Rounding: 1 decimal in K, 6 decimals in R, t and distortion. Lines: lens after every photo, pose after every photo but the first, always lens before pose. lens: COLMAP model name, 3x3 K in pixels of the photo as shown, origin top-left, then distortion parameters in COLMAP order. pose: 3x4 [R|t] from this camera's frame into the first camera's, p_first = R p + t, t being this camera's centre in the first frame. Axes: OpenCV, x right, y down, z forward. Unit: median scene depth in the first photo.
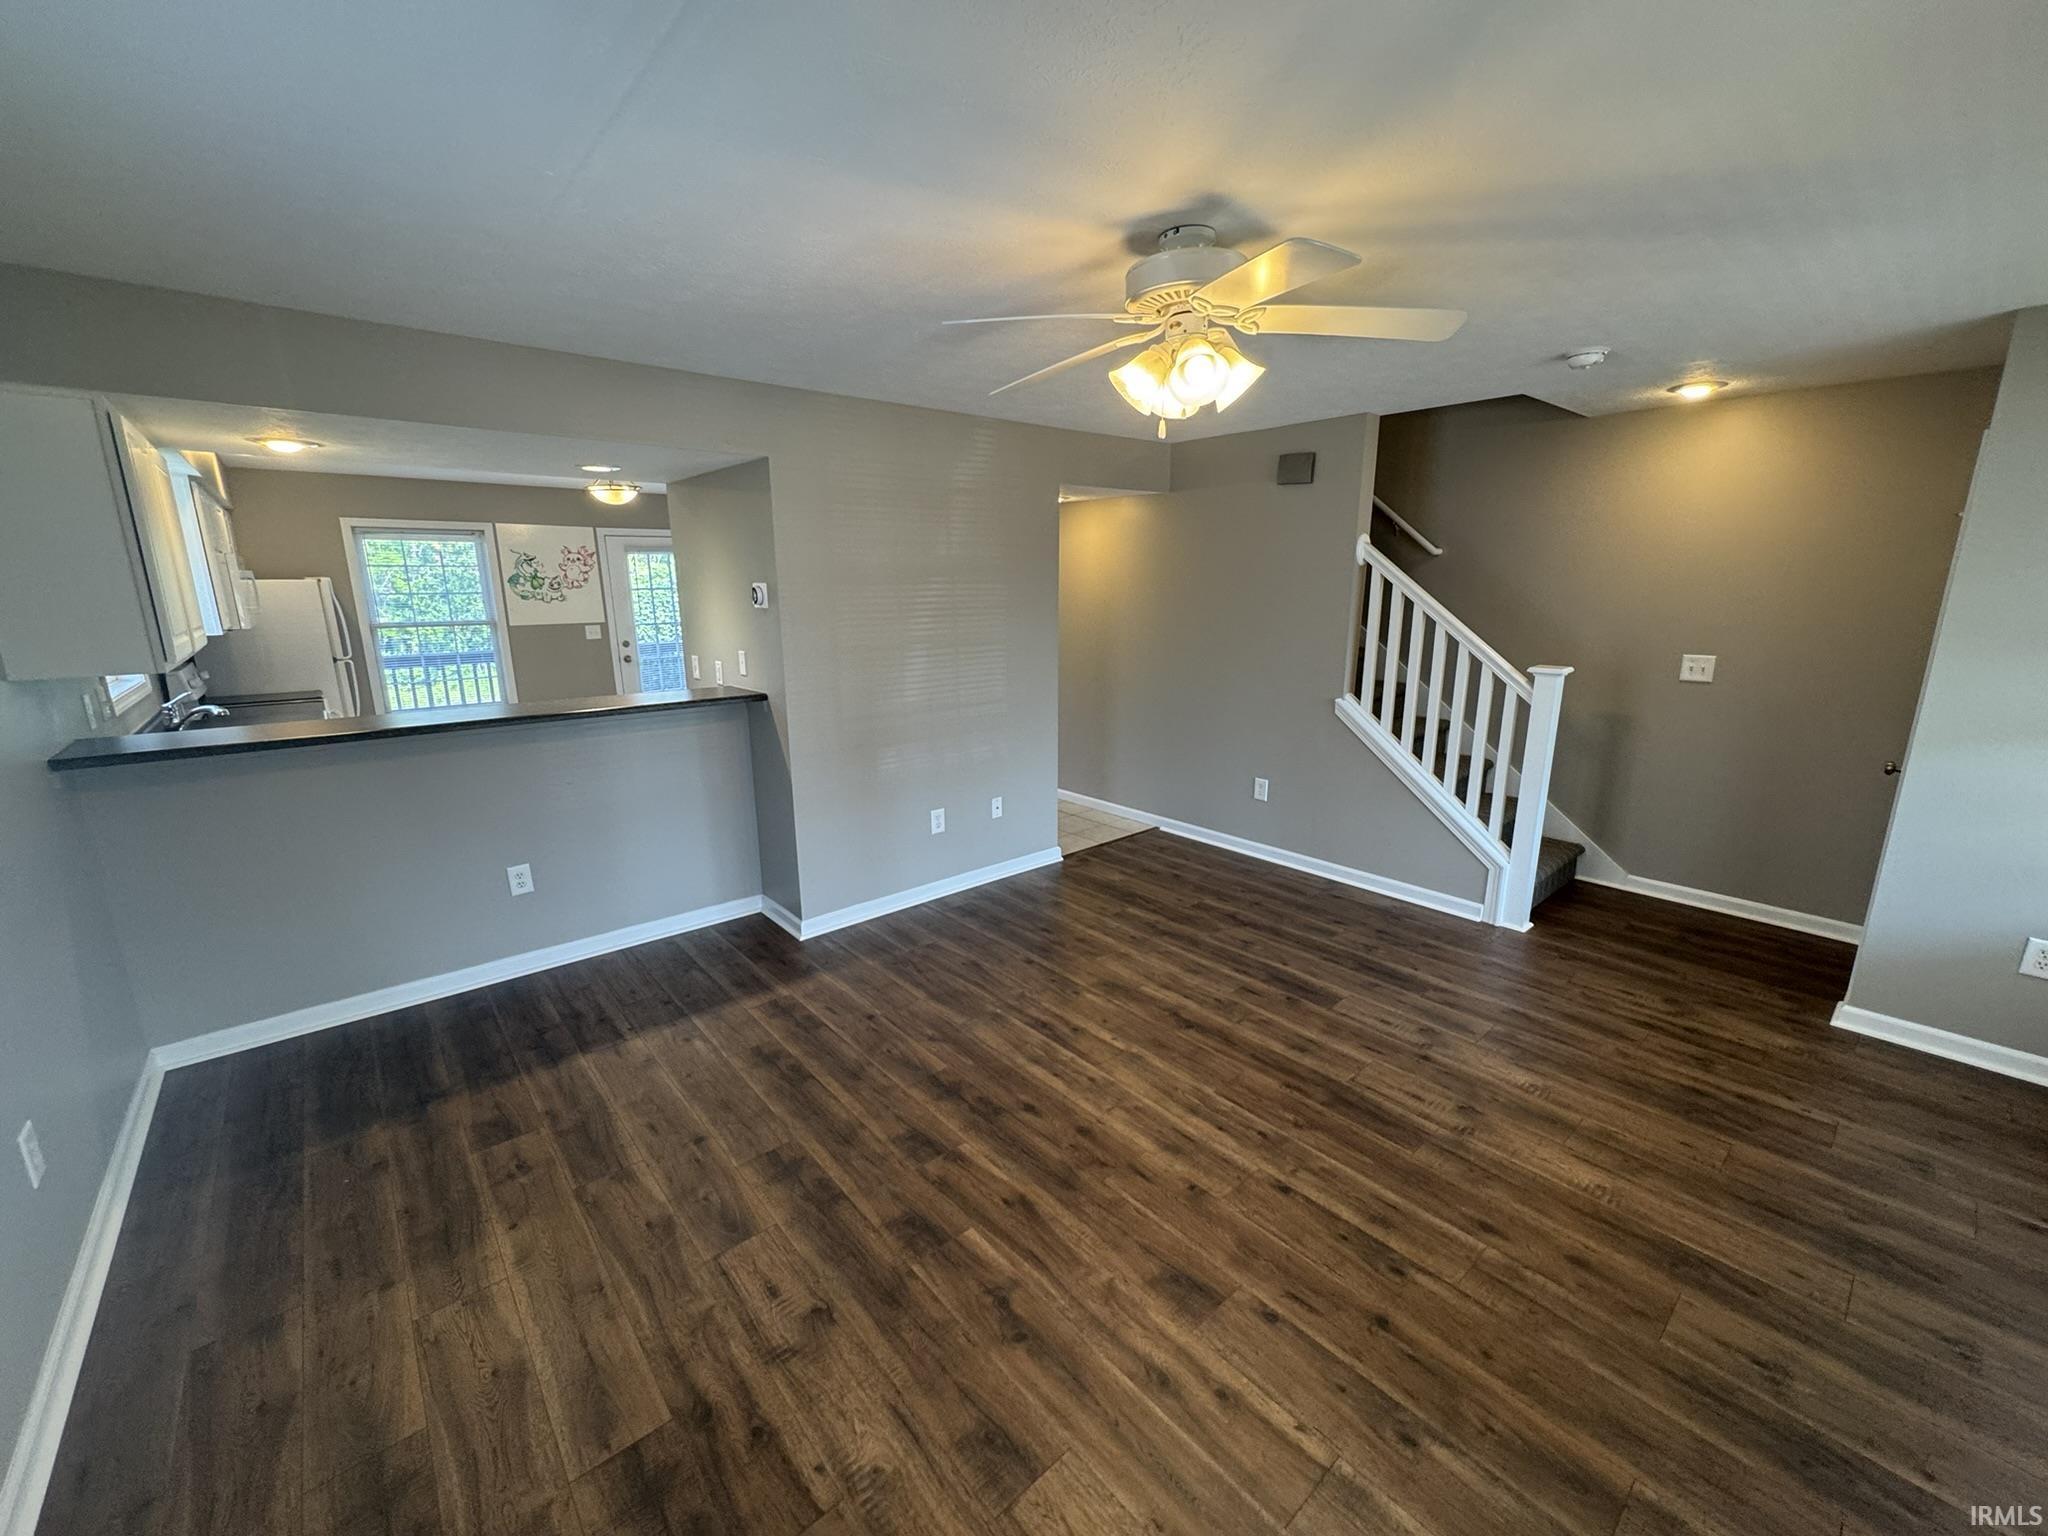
lens RADIAL K [[817.6, 0, 1022.8], [0, 817.6, 767.2], [0, 0, 1]] dist [-0.001345, 0.000044]
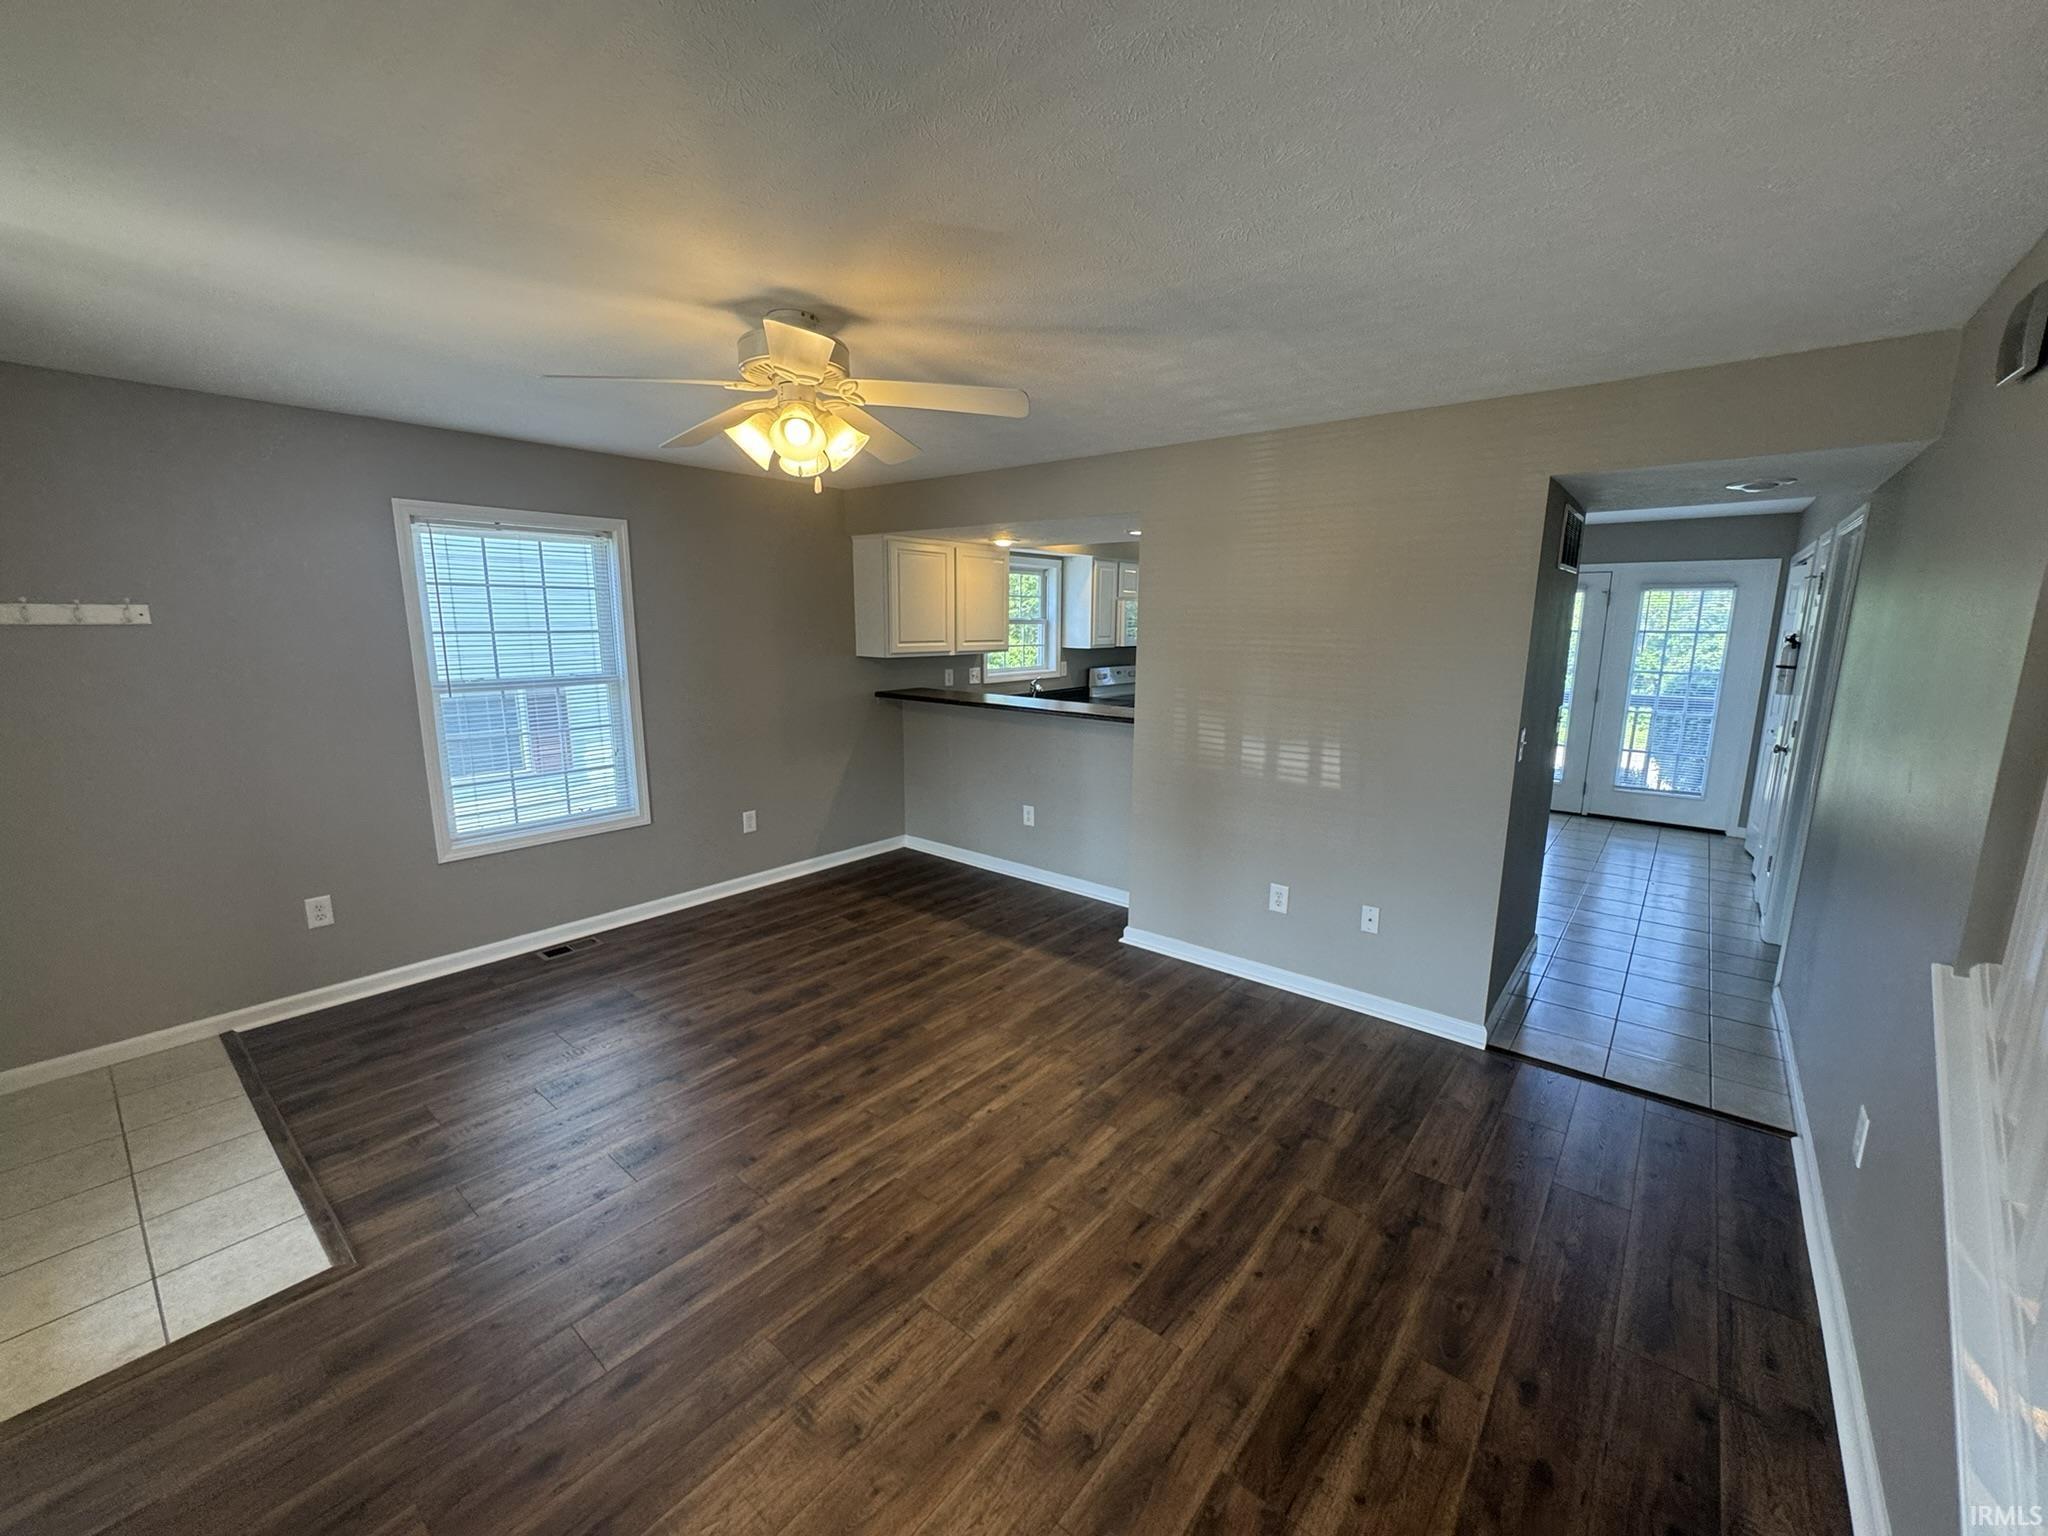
lens RADIAL K [[817.6, 0, 1022.8], [0, 817.6, 767.2], [0, 0, 1]] dist [-0.001345, 0.000044]
pose [[0.168322, 0.183449, -0.968511, 0.892233], [-0.228796, 0.962968, 0.142635, -0.173525], [0.958812, 0.197583, 0.204061, 0.727178]]
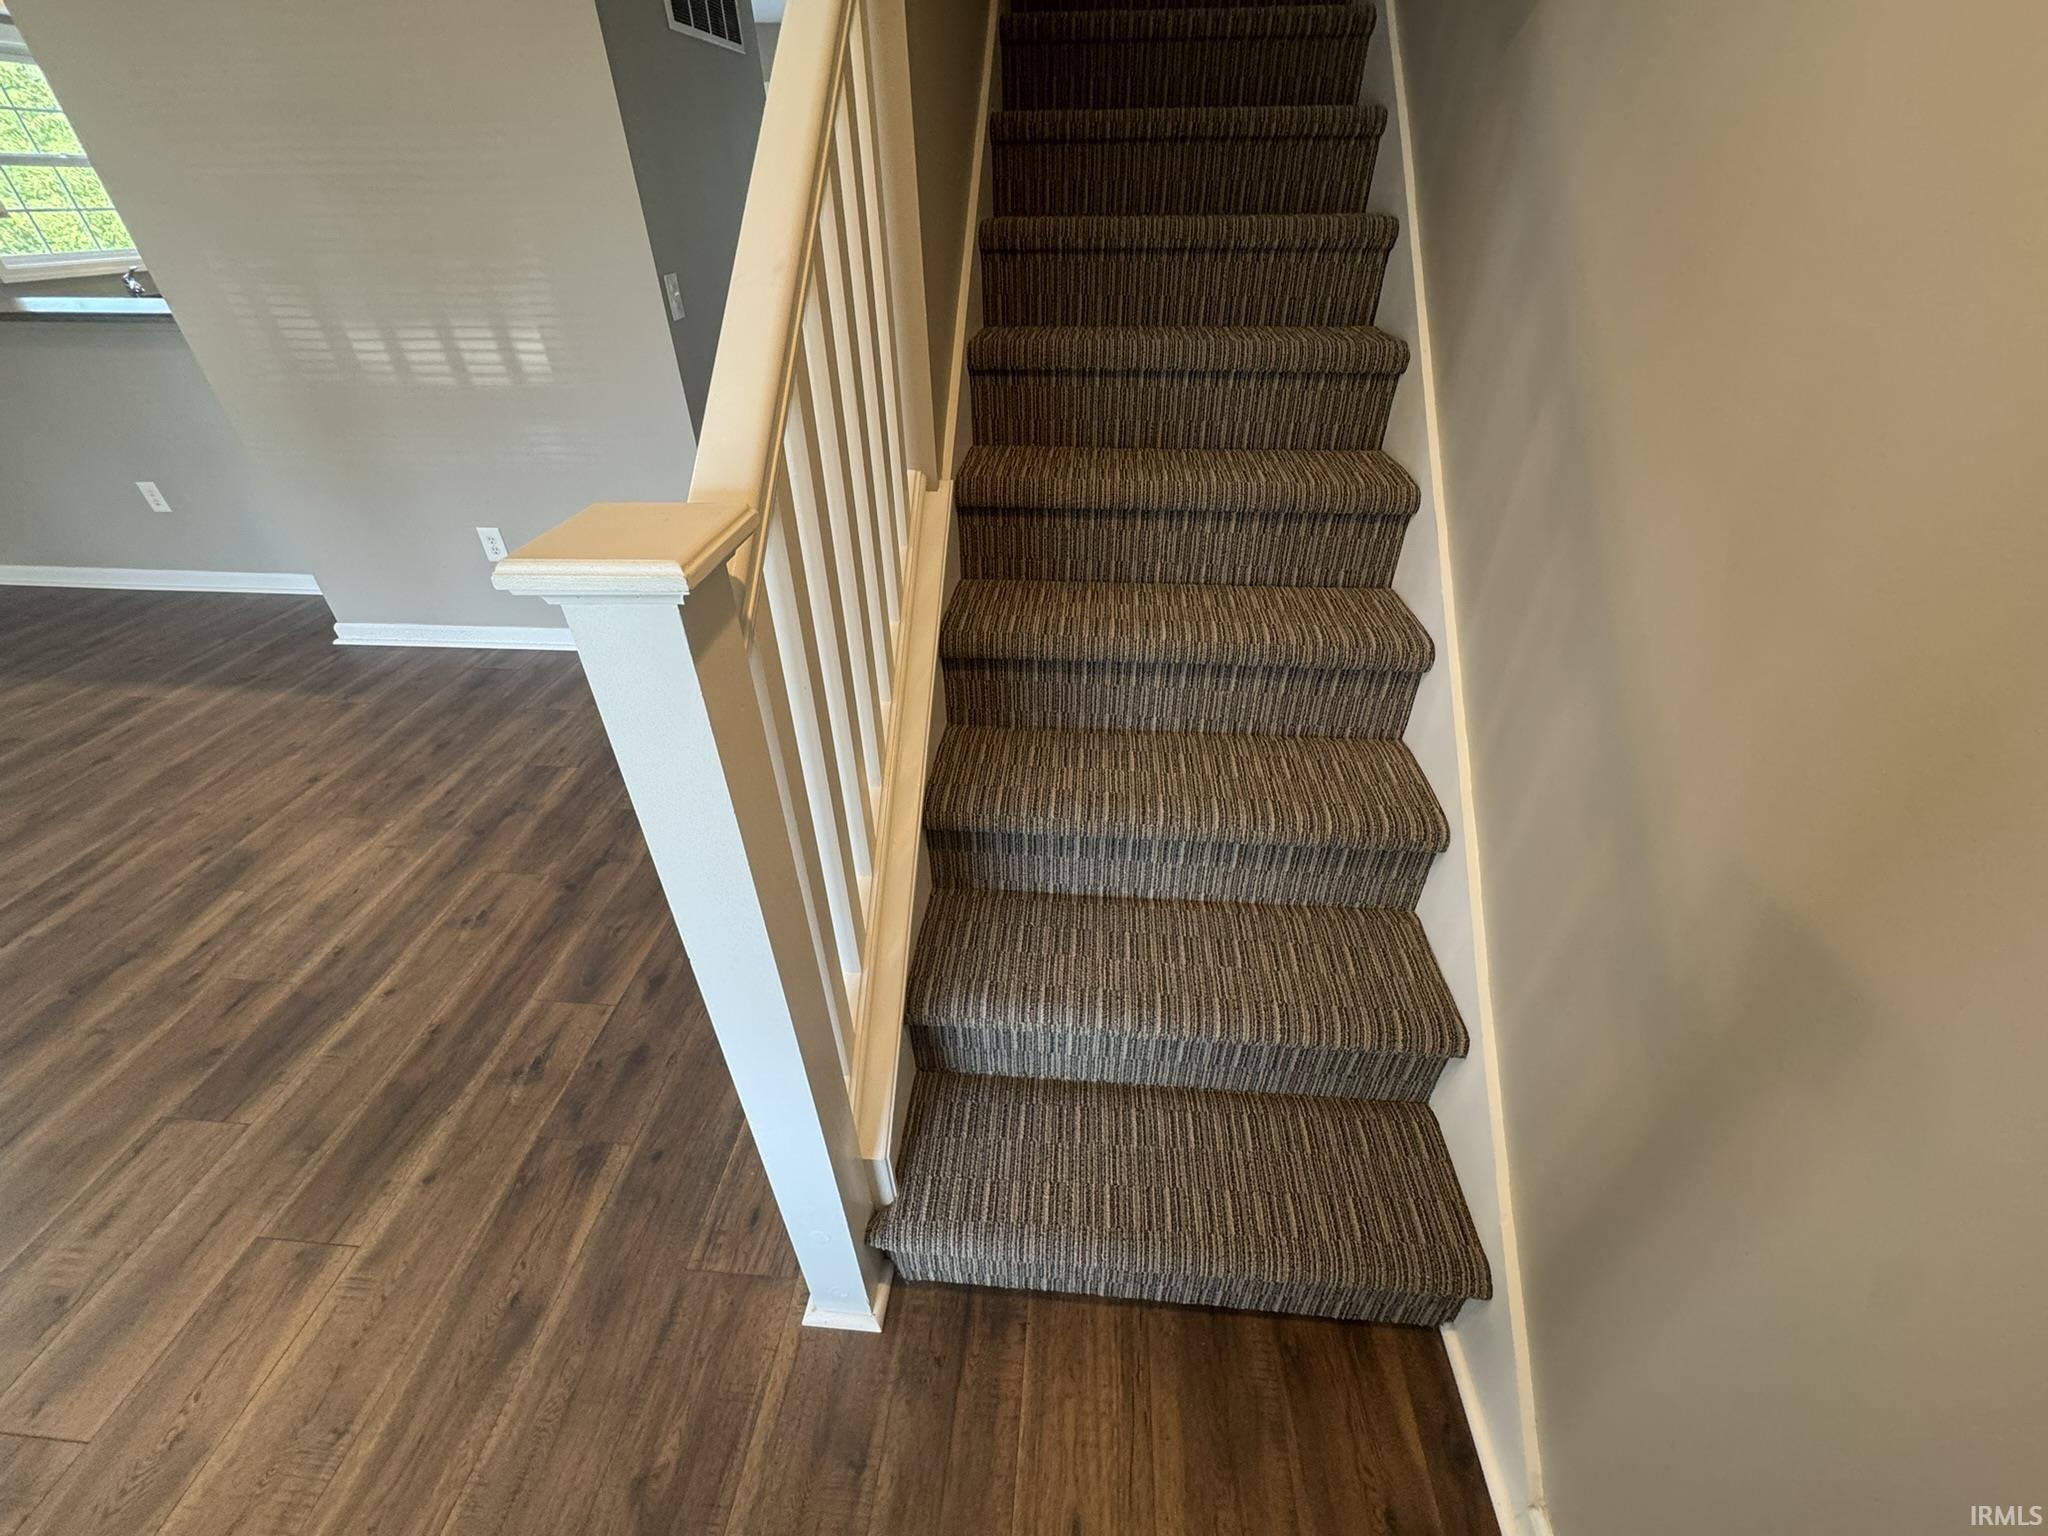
lens RADIAL K [[817.6, 0, 1022.8], [0, 817.6, 767.2], [0, 0, 1]] dist [-0.001345, 0.000044]
pose [[0.700330, 0.411375, -0.583360, 0.945082], [-0.155472, 0.885523, 0.437809, -0.191990], [0.696683, -0.215915, 0.684116, 1.076023]]
